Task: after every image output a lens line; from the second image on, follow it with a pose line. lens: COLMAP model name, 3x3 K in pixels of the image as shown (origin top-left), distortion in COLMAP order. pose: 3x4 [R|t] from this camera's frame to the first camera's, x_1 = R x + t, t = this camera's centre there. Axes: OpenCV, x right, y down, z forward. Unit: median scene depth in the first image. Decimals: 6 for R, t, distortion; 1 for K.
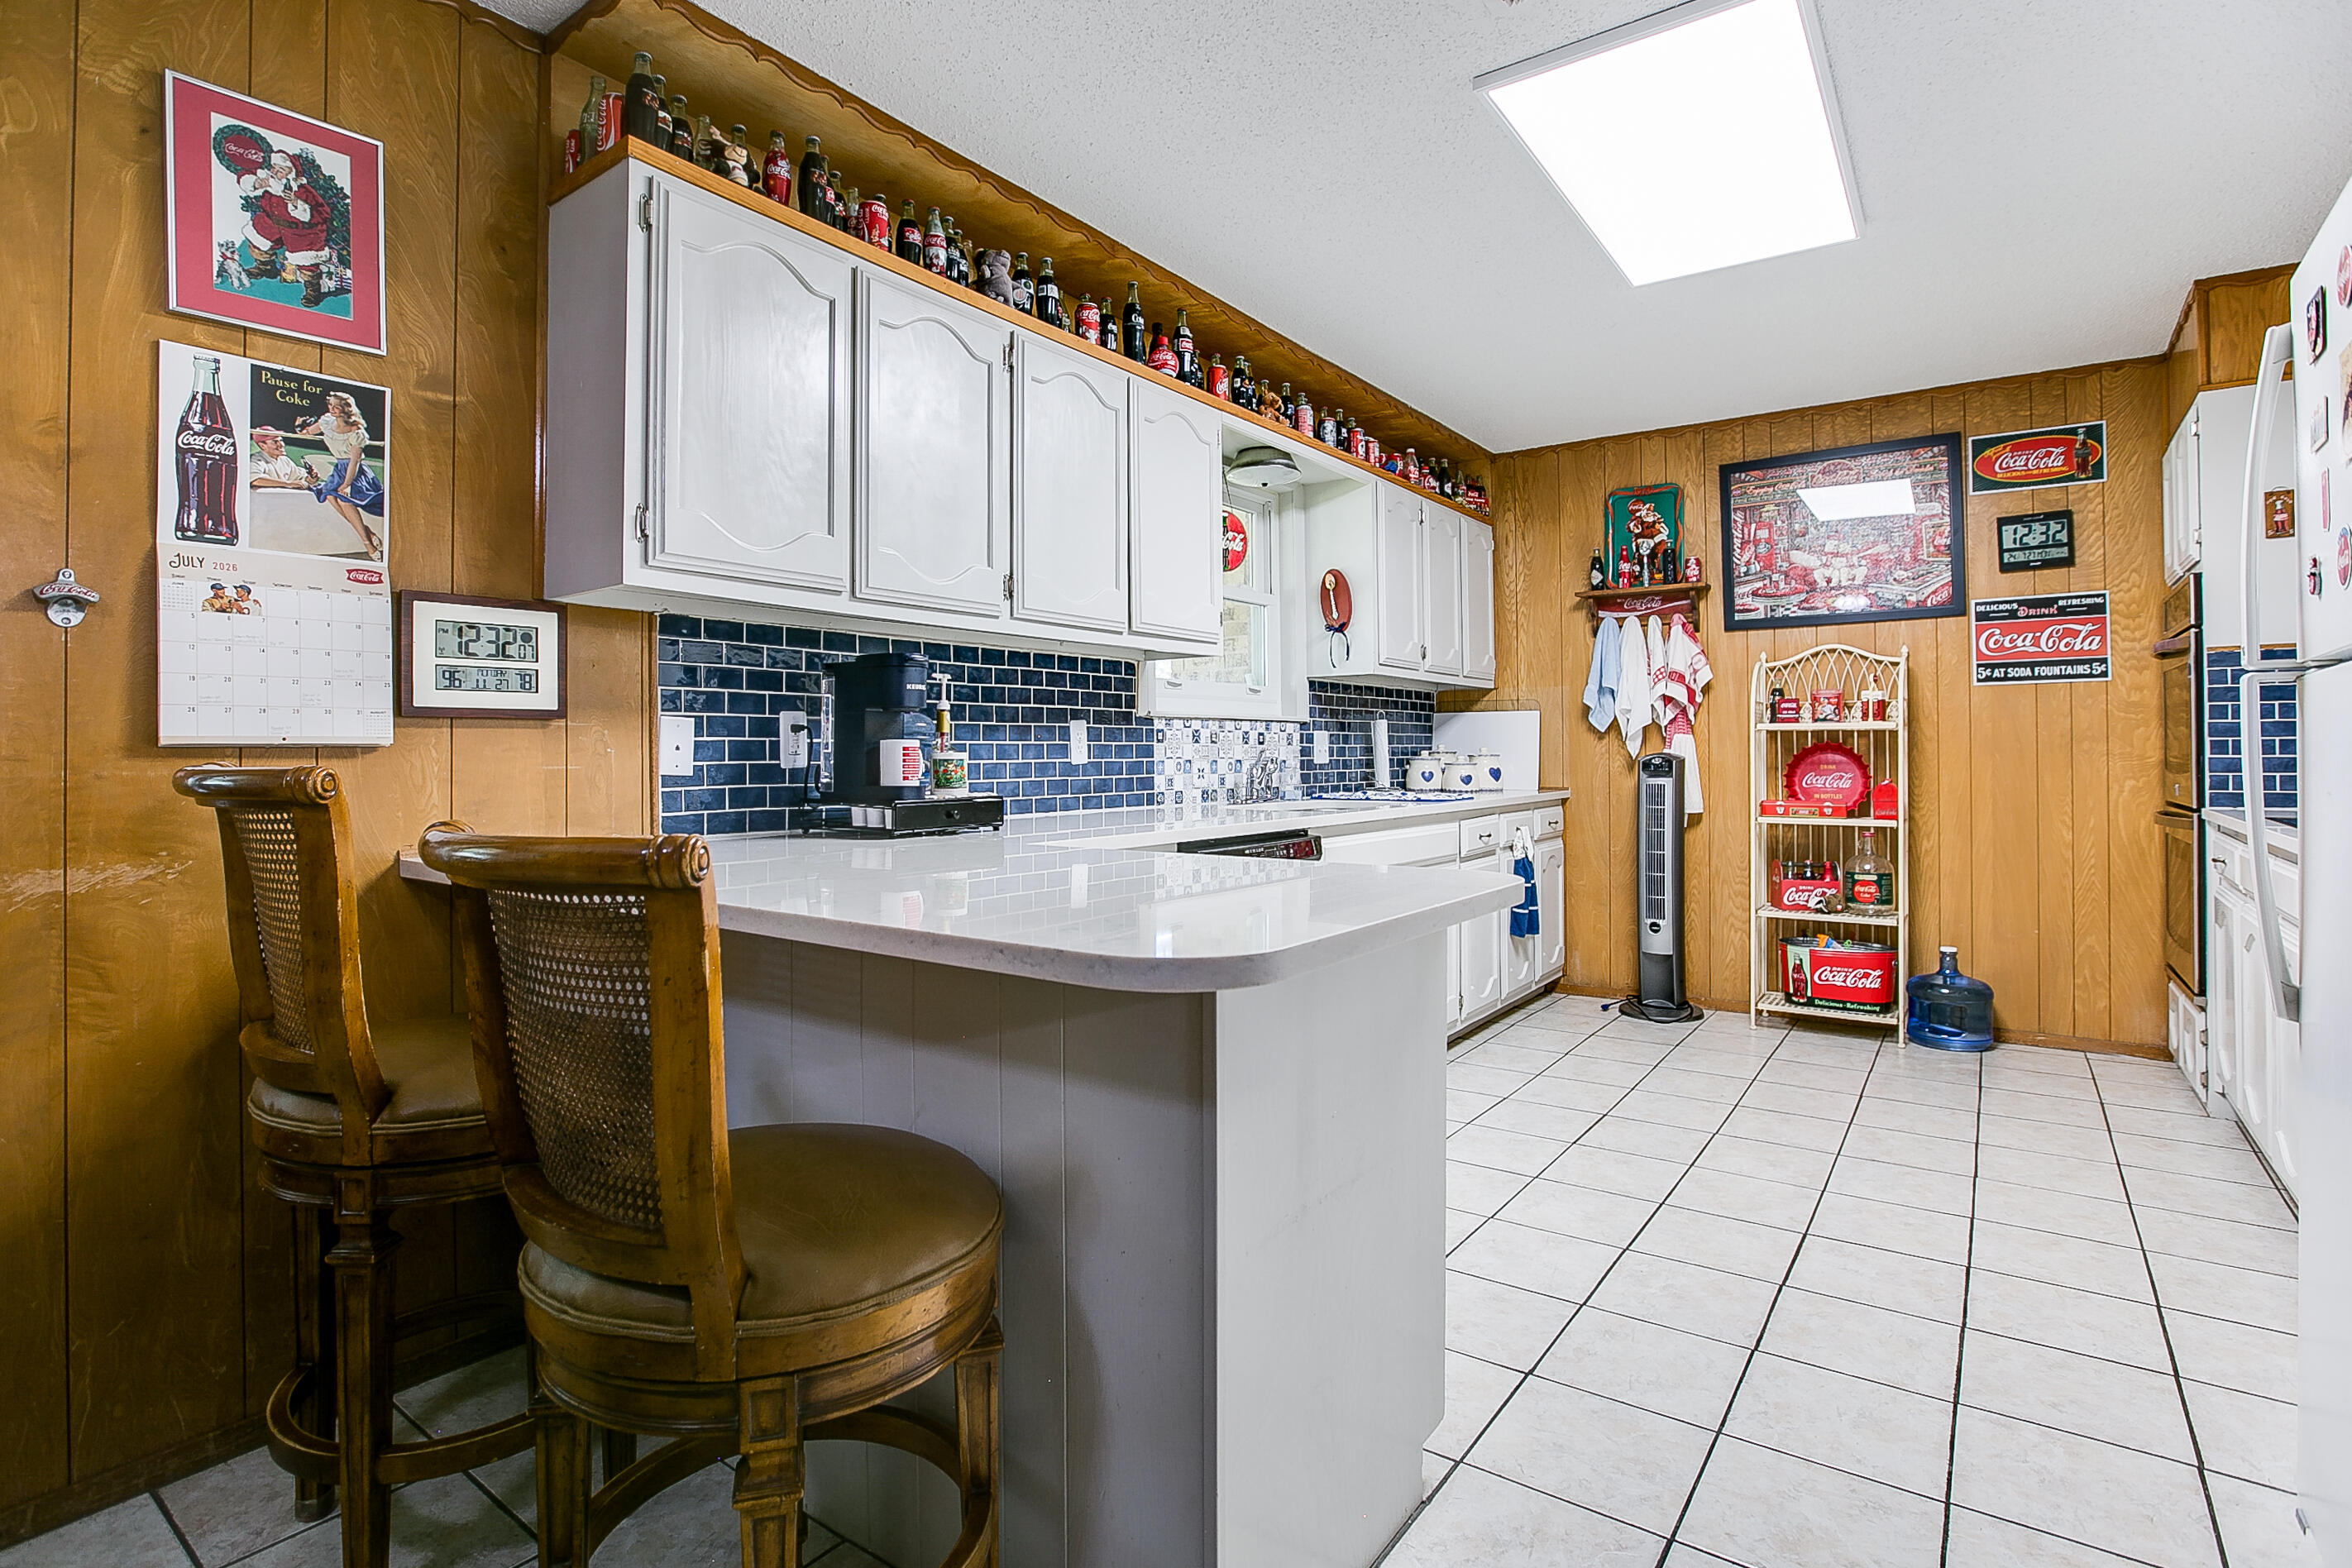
lens RADIAL K [[1134.7, 0, 1179.2], [0, 1134.7, 746.8], [0, 0, 1]] dist [-0.043962, 0.010617]
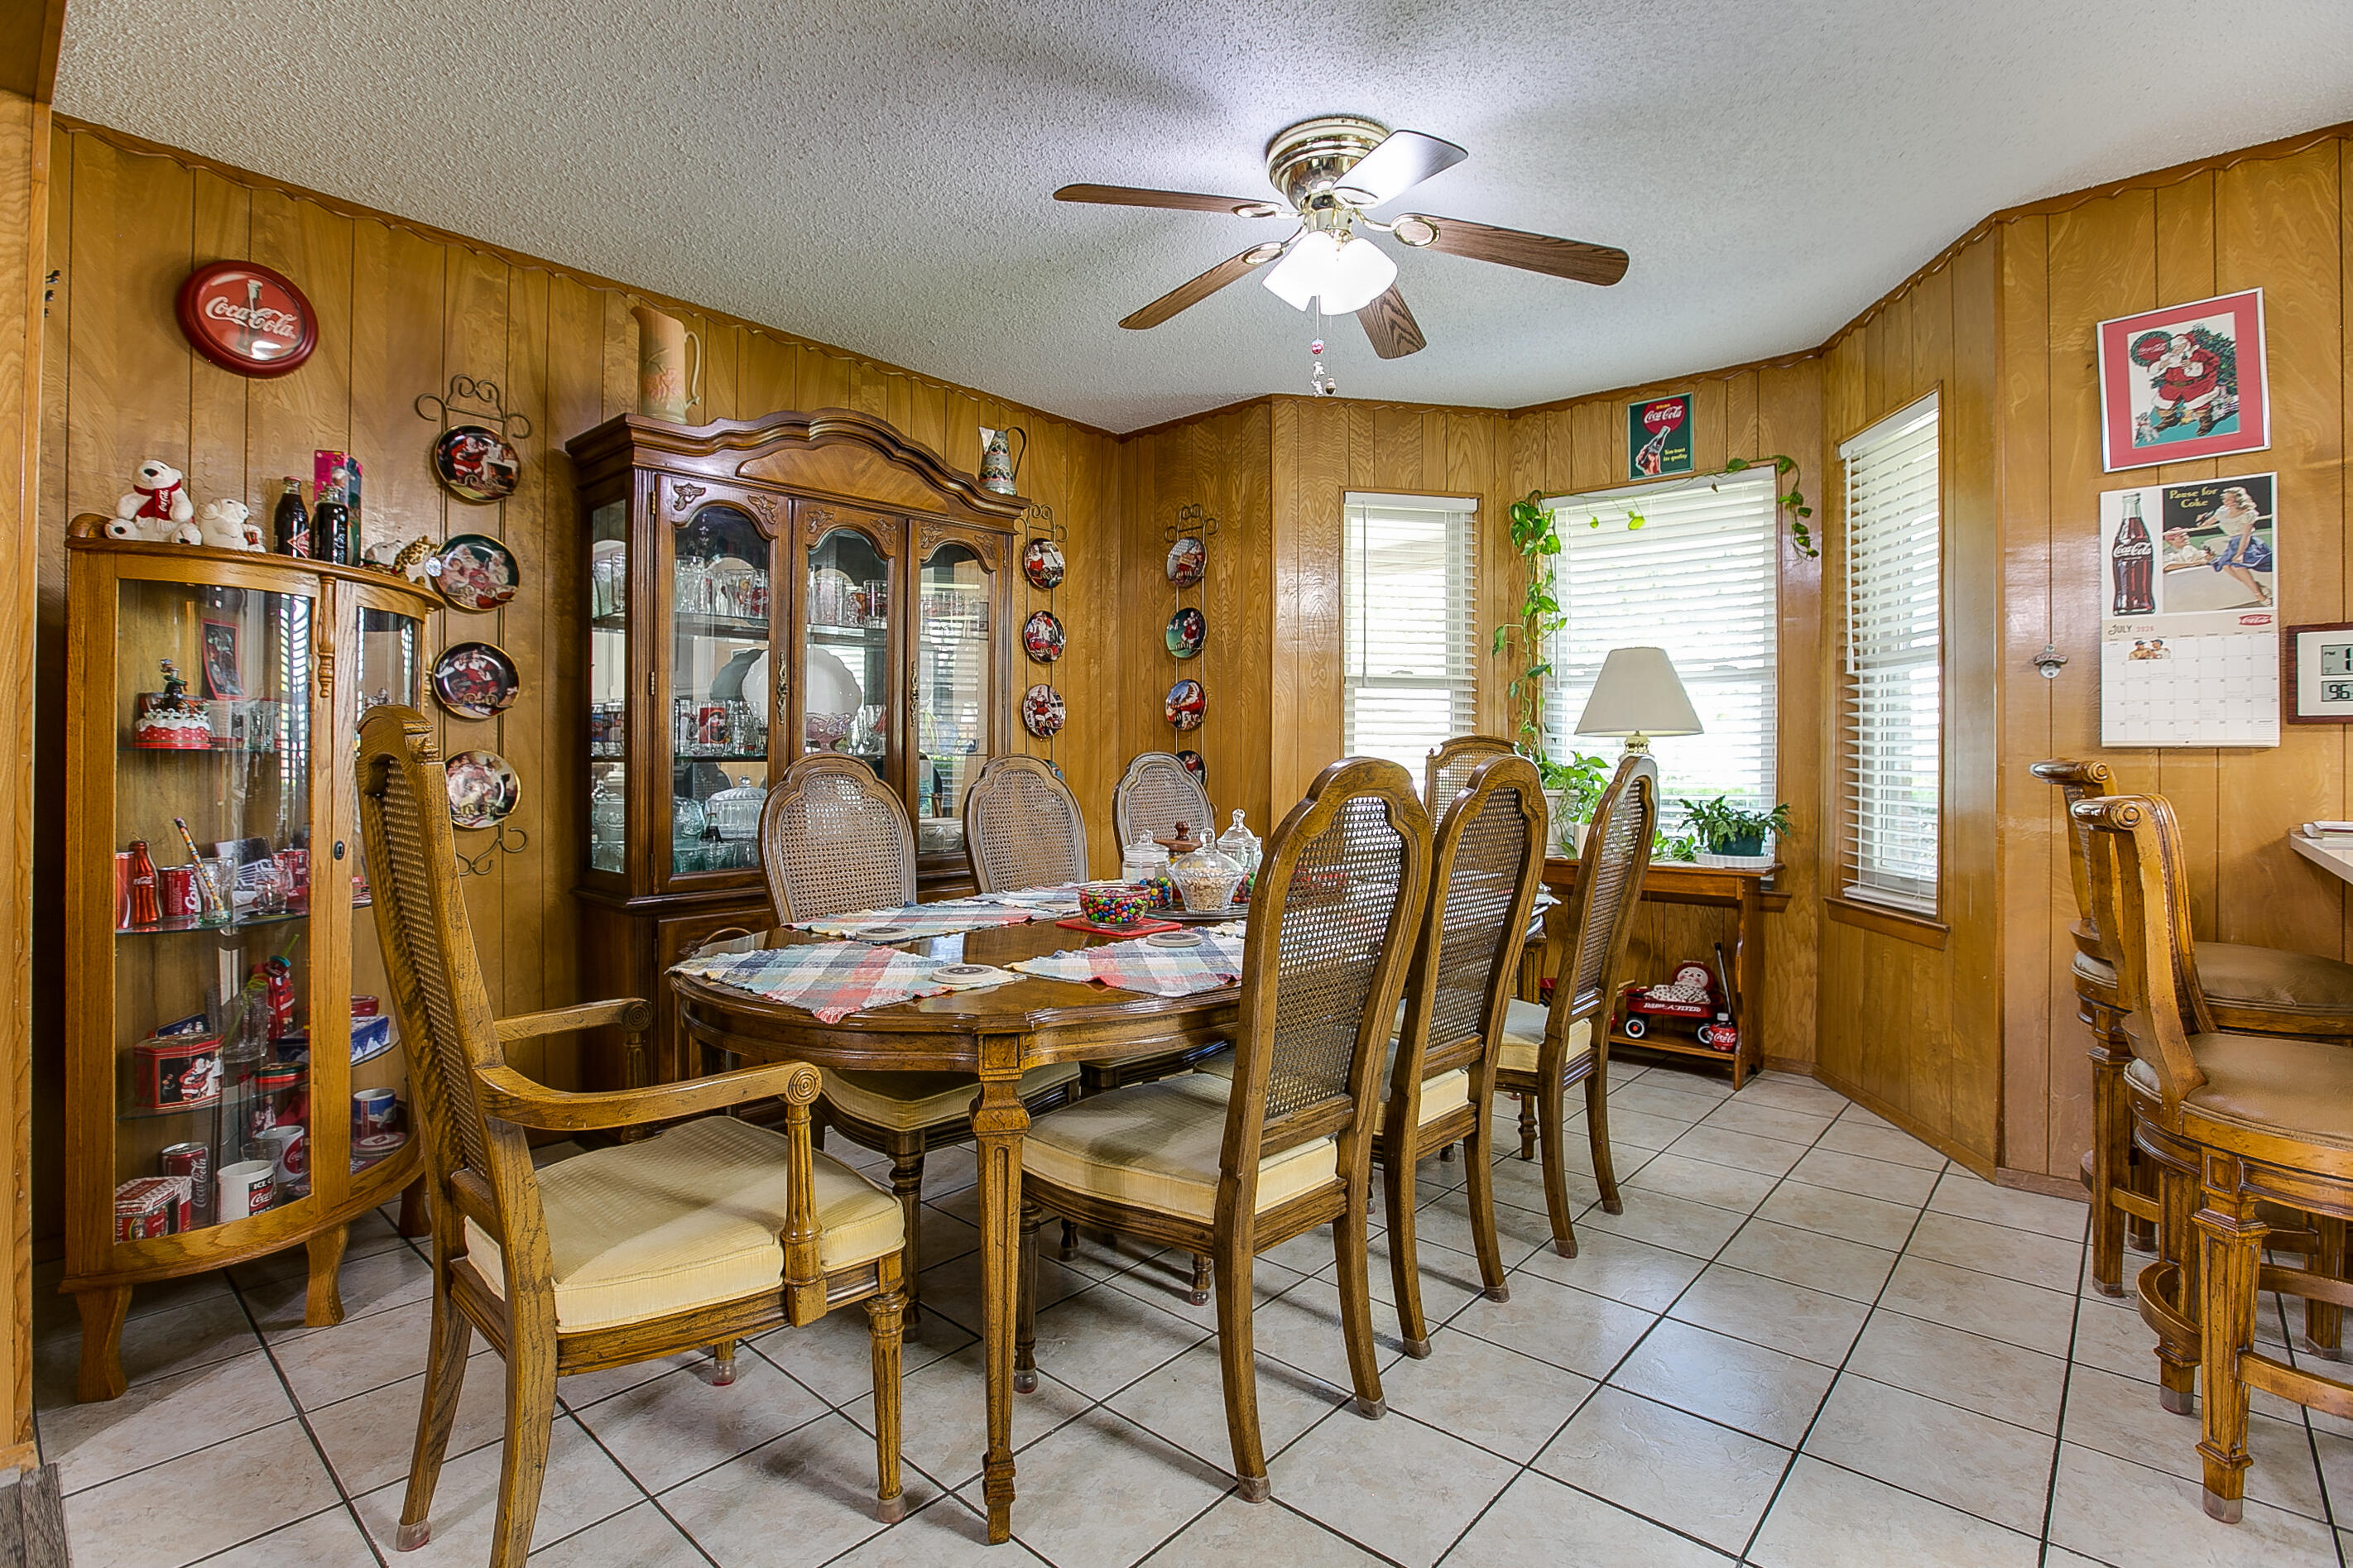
lens RADIAL K [[1115.3, 0, 1174.9], [0, 1115.3, 754.2], [0, 0, 1]] dist [-0.018491, -0.000185]
pose [[-0.092718, 0.004200, -0.995684, 0.497760], [0.003435, 0.999987, 0.003898, -0.001039], [0.995686, -0.003059, -0.092732, -0.122350]]
